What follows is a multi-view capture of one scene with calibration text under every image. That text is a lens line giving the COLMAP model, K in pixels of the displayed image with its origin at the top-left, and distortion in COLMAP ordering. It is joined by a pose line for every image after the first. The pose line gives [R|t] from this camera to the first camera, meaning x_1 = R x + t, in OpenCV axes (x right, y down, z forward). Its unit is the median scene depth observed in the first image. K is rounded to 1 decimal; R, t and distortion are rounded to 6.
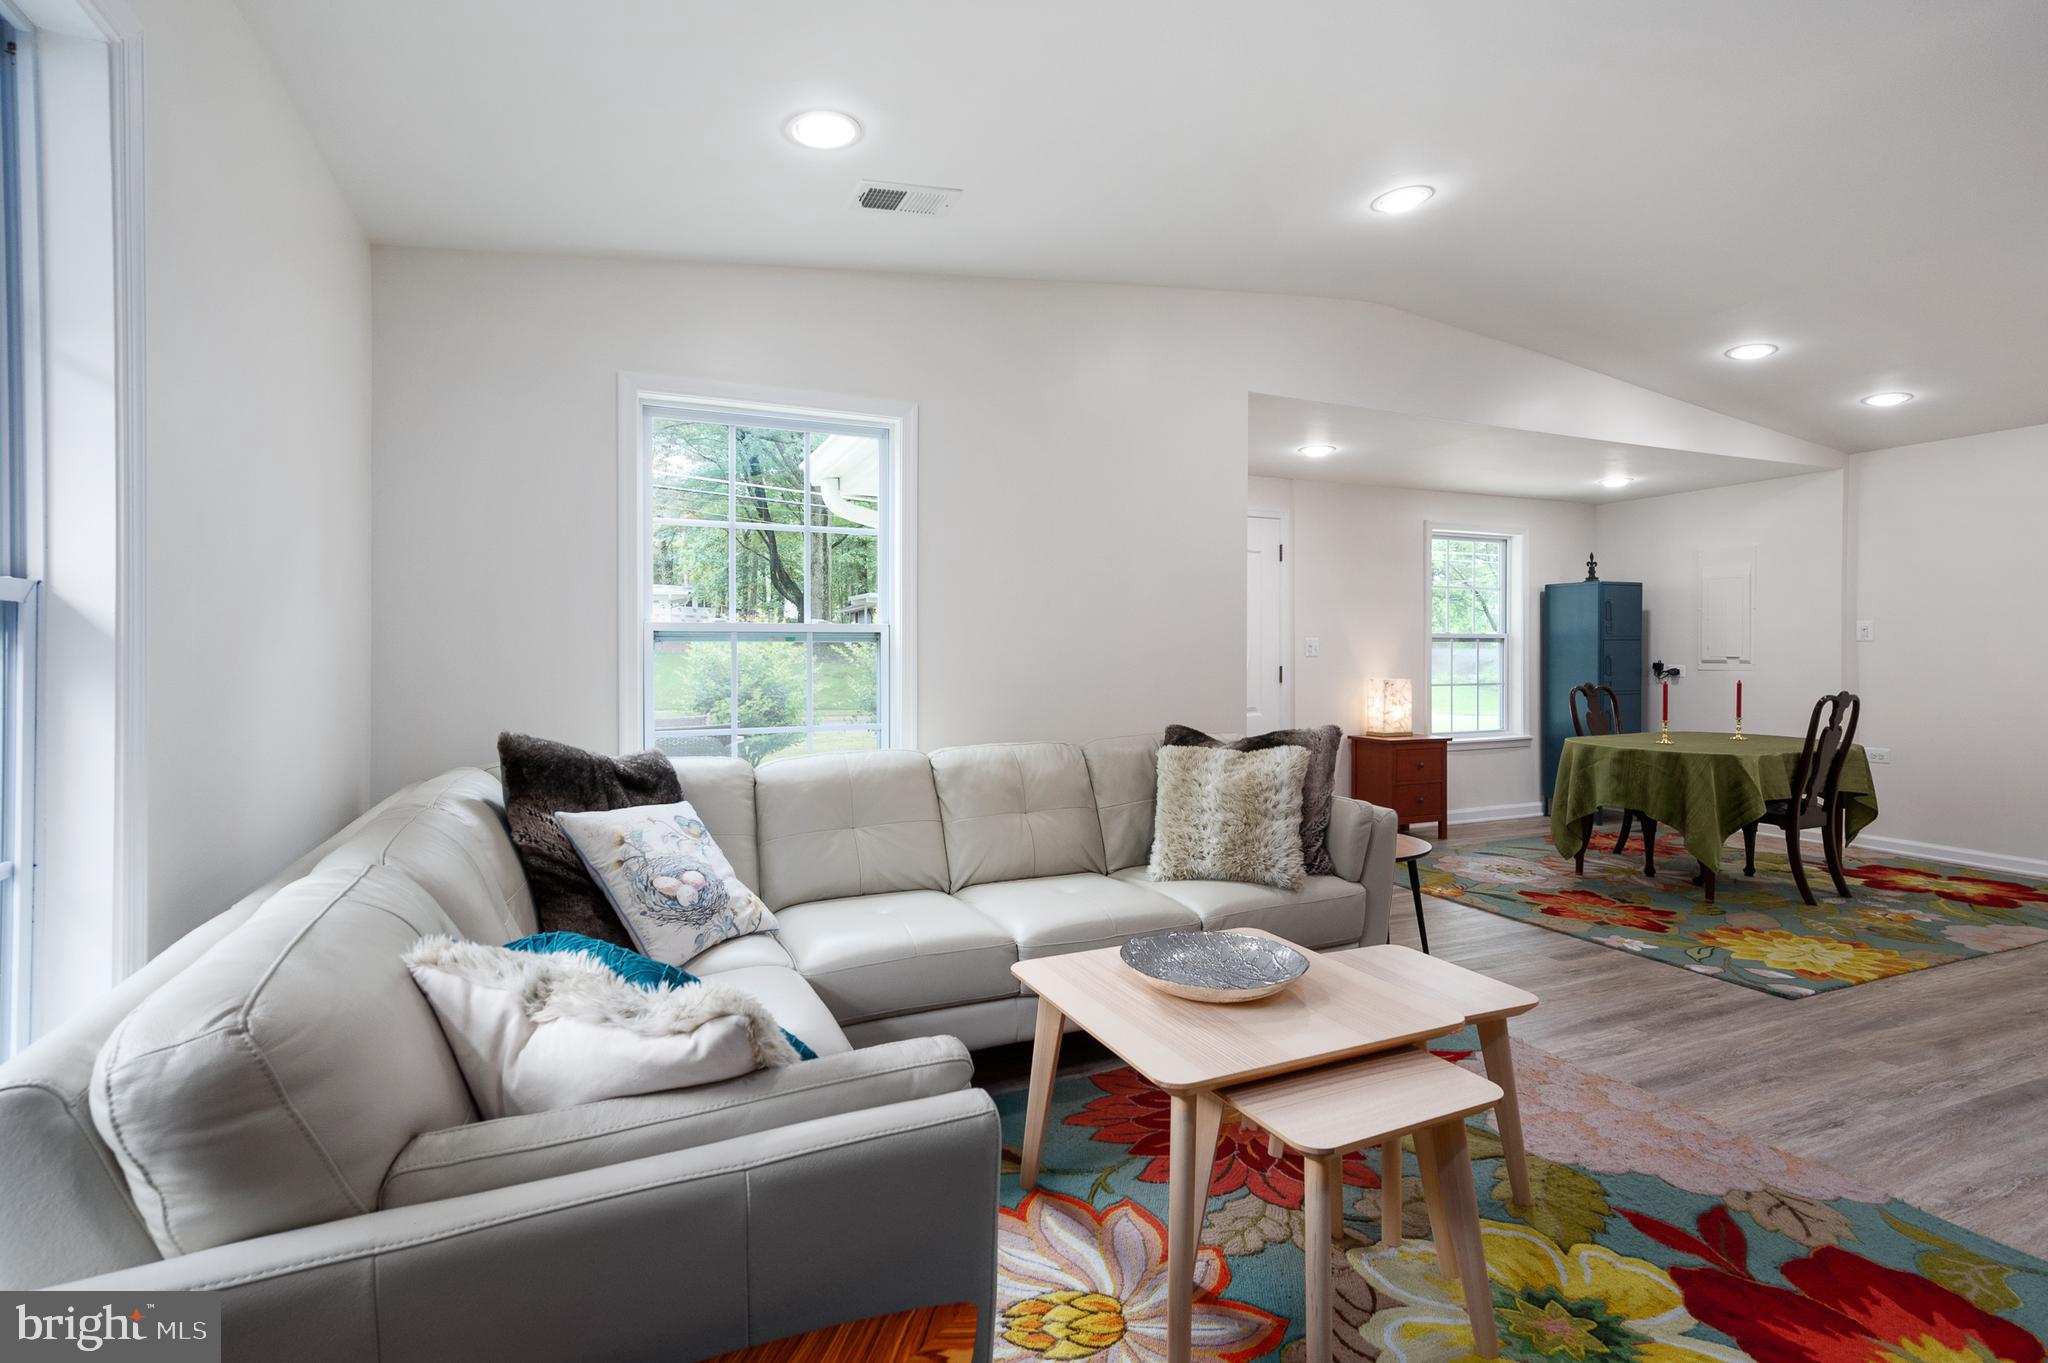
lens RADIAL K [[962.9, 0, 1024.1], [0, 962.9, 665.6], [0, 0, 1]] dist [0.003466, 0.000924]
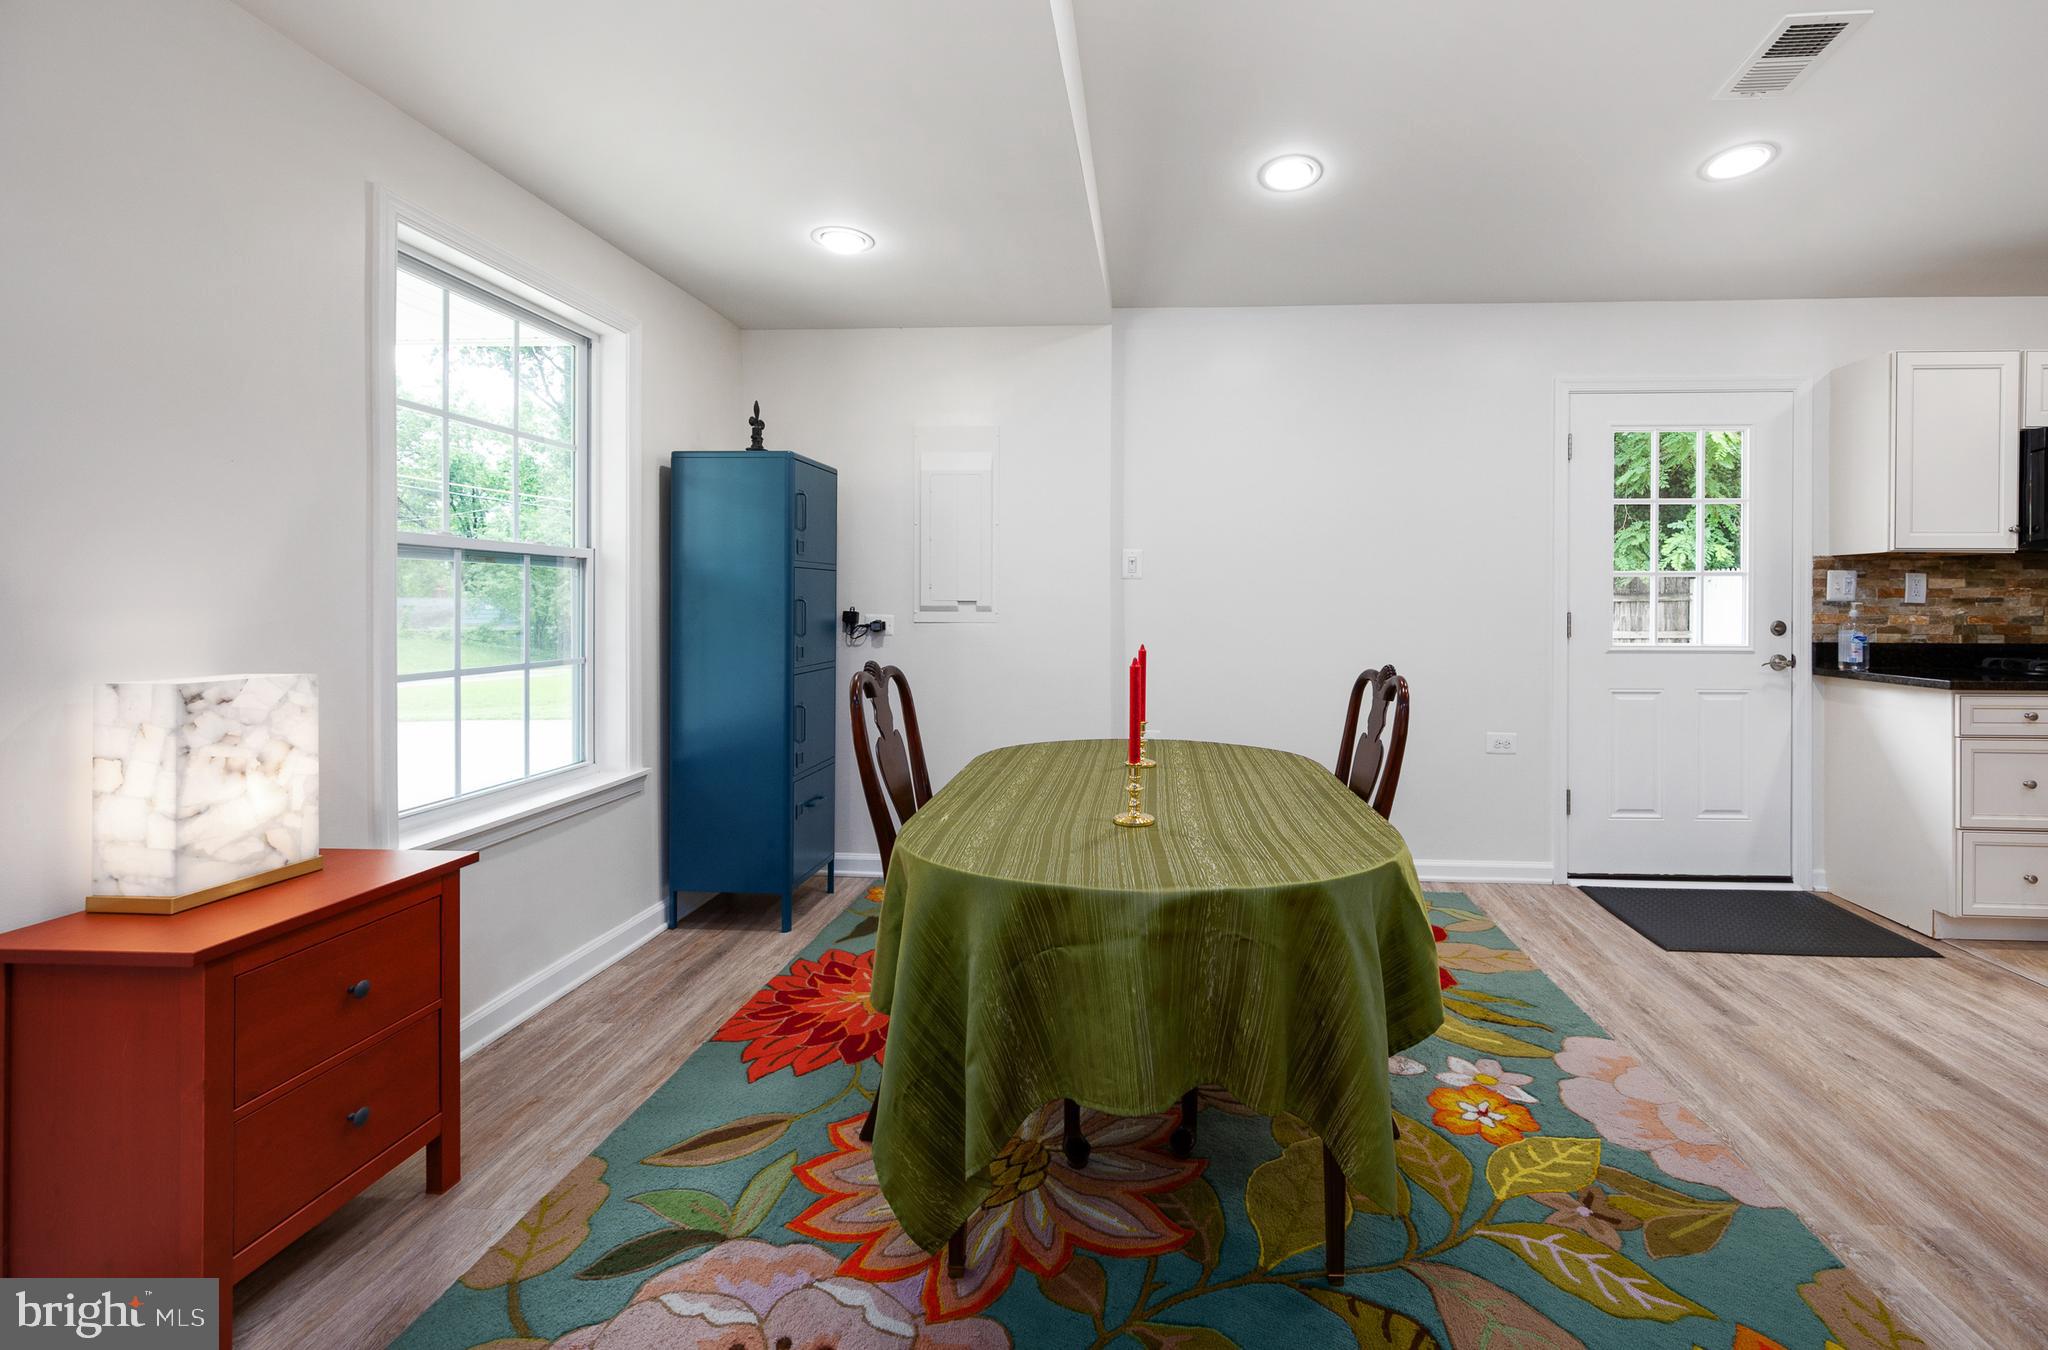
lens RADIAL K [[881.1, 0, 1114.3], [0, 881.1, 603.5], [0, 0, 1]] dist [-0.000392, 0.000028]
pose [[0.458905, 0.002173, 0.888482, 0.570416], [0.009199, 0.999932, -0.007197, -0.005046], [-0.888438, 0.011476, 0.458854, 1.370951]]
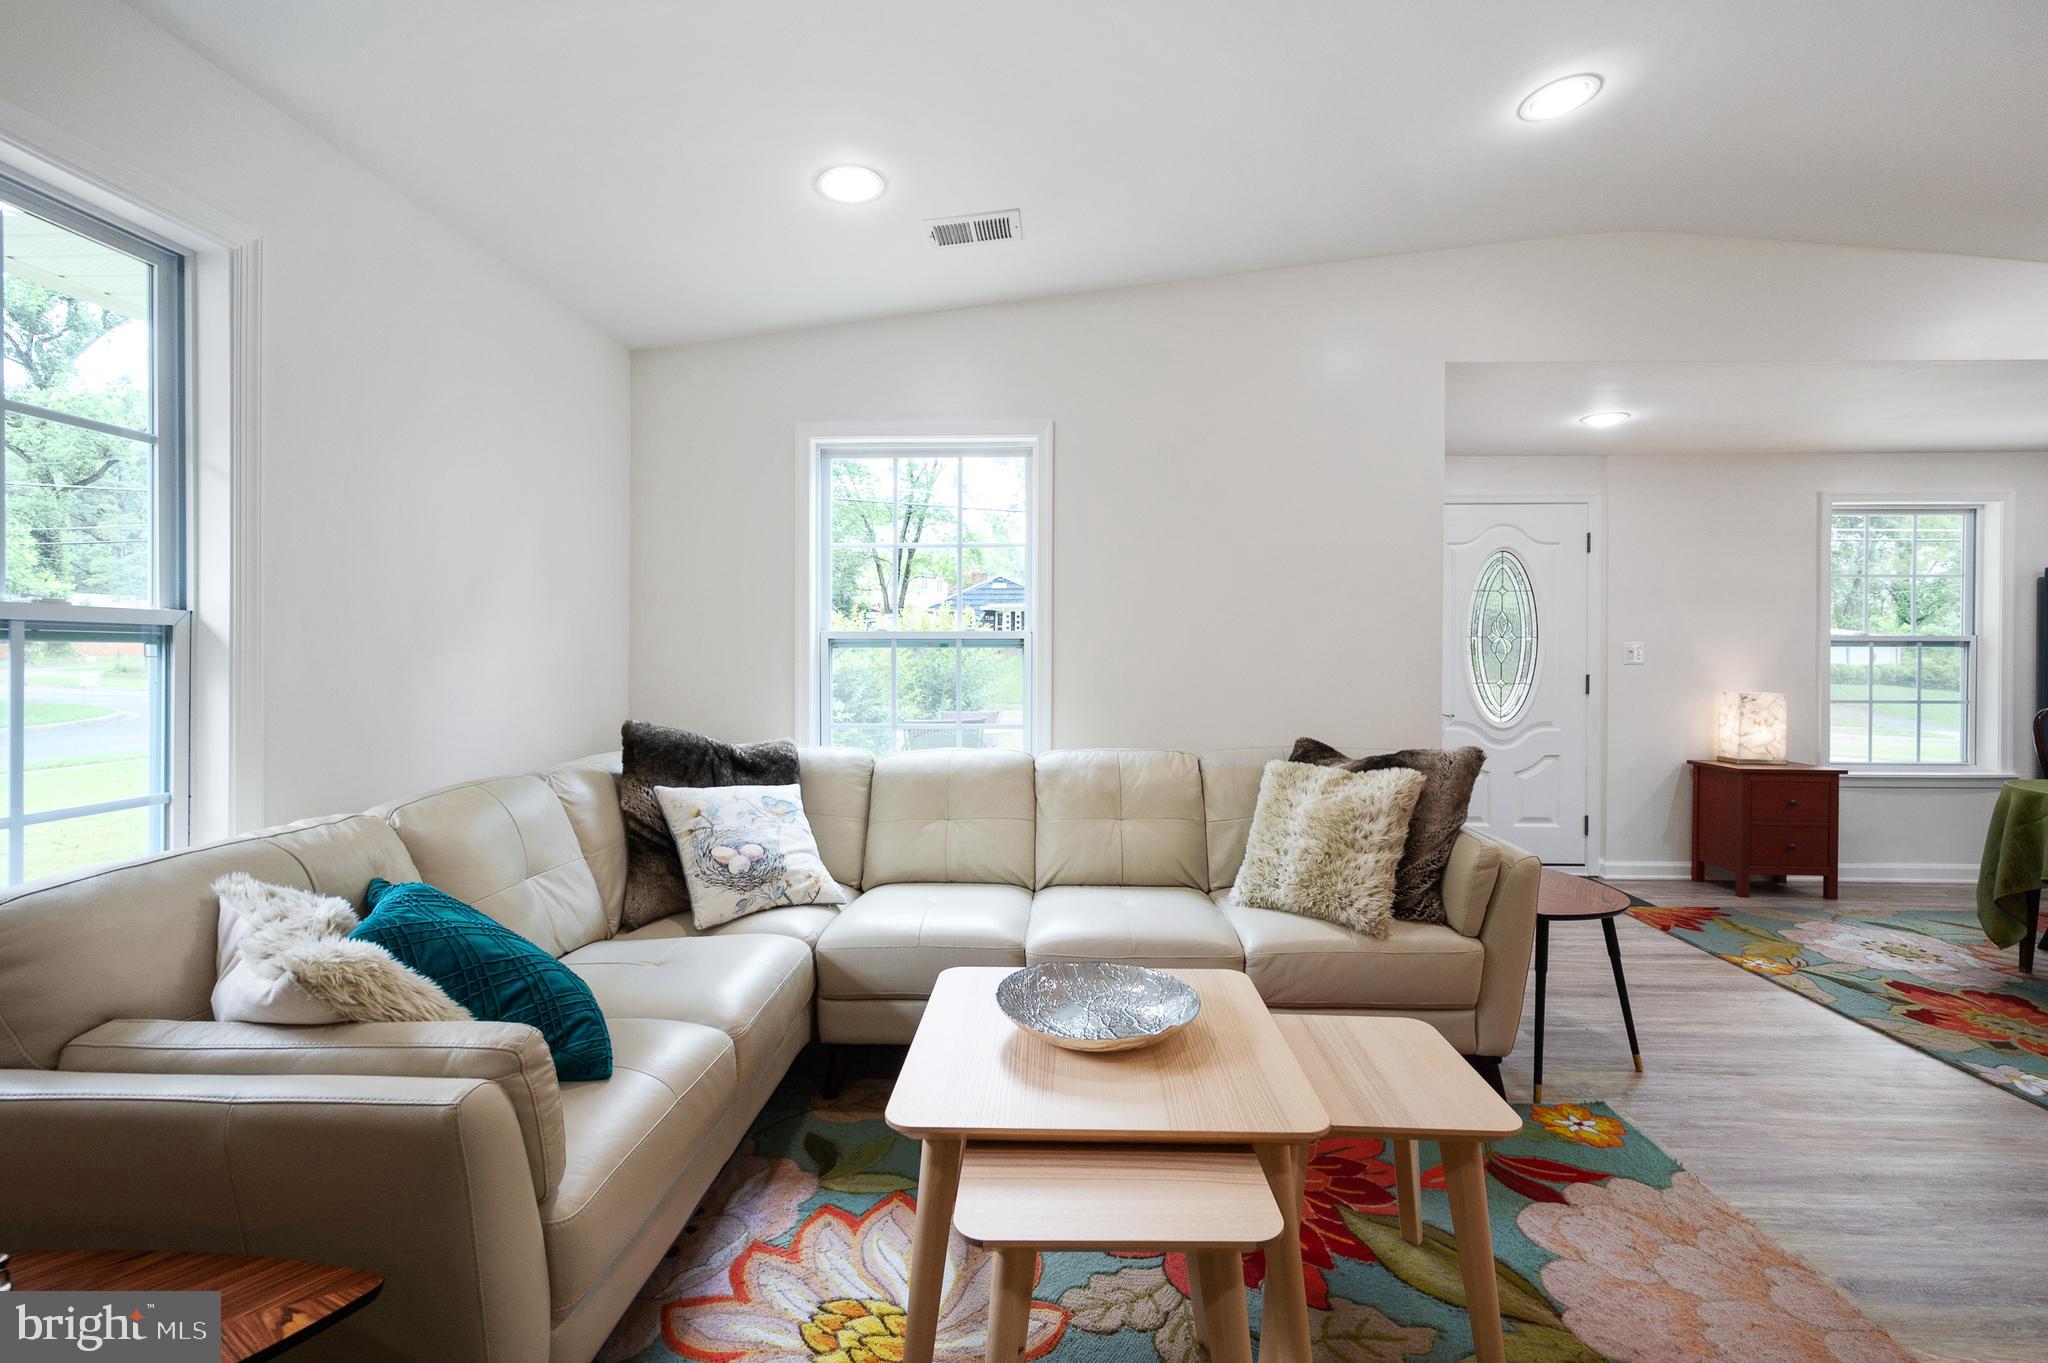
lens RADIAL K [[881.1, 0, 1029.0], [0, 881.1, 667.3], [0, 0, 1]] dist [-0.000392, 0.000028]
pose [[0.896981, 0.010988, -0.441932, 0.333652], [-0.010234, 0.999939, 0.004091, -0.007782], [0.441950, 0.000853, 0.897039, 0.146065]]
